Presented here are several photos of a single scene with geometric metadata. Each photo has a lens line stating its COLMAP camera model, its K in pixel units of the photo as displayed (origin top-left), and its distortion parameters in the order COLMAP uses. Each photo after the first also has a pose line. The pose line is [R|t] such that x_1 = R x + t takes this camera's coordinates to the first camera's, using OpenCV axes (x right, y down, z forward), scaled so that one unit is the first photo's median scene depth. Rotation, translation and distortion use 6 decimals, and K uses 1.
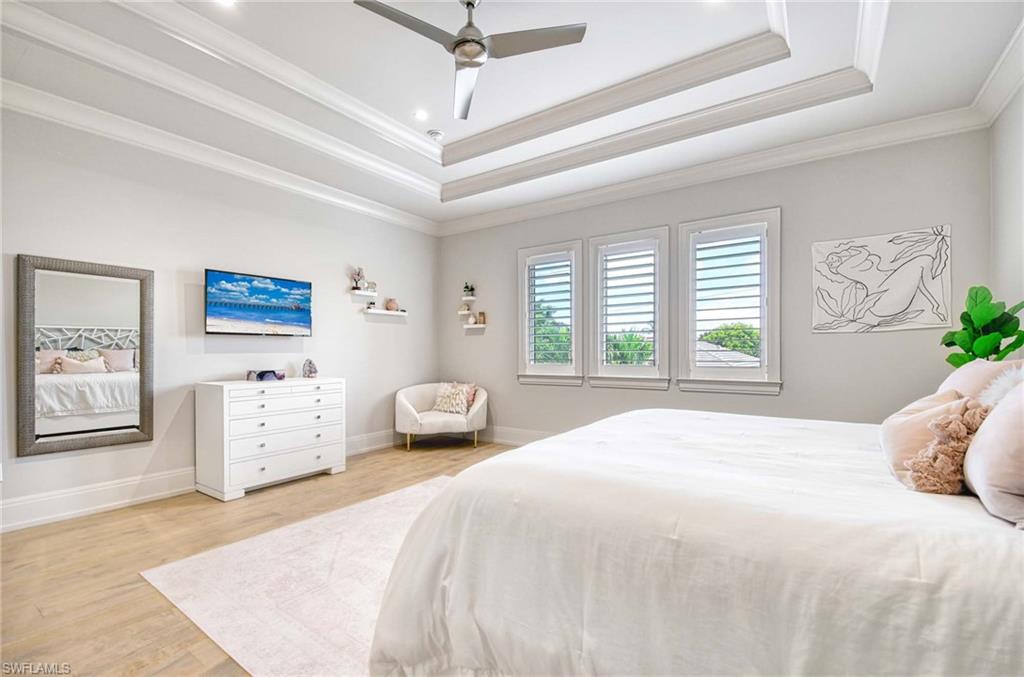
lens RADIAL K [[451.0, 0, 512.1], [0, 451.0, 349.1], [0, 0, 1]] dist [0.002612, -0.000046]
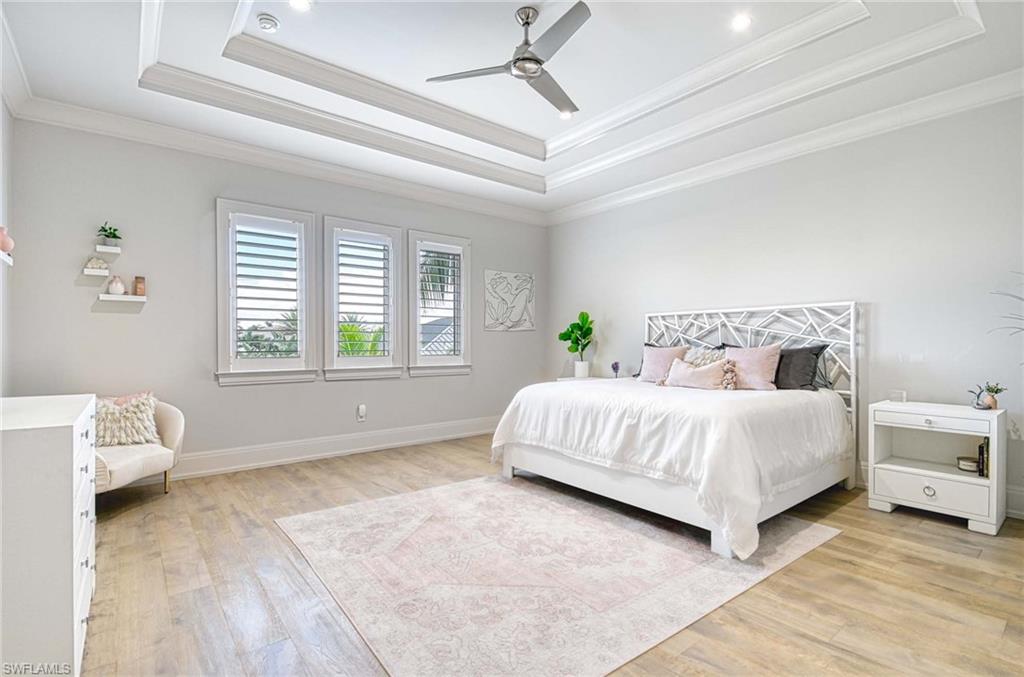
lens RADIAL K [[478.5, 0, 511.0], [0, 478.5, 340.7], [0, 0, 1]] dist [0.000421, 0.000078]
pose [[0.289737, 0.007727, 0.957075, -0.703829], [-0.012894, 0.999908, -0.004170, 0.002468], [-0.957019, -0.011133, 0.289810, 0.409640]]
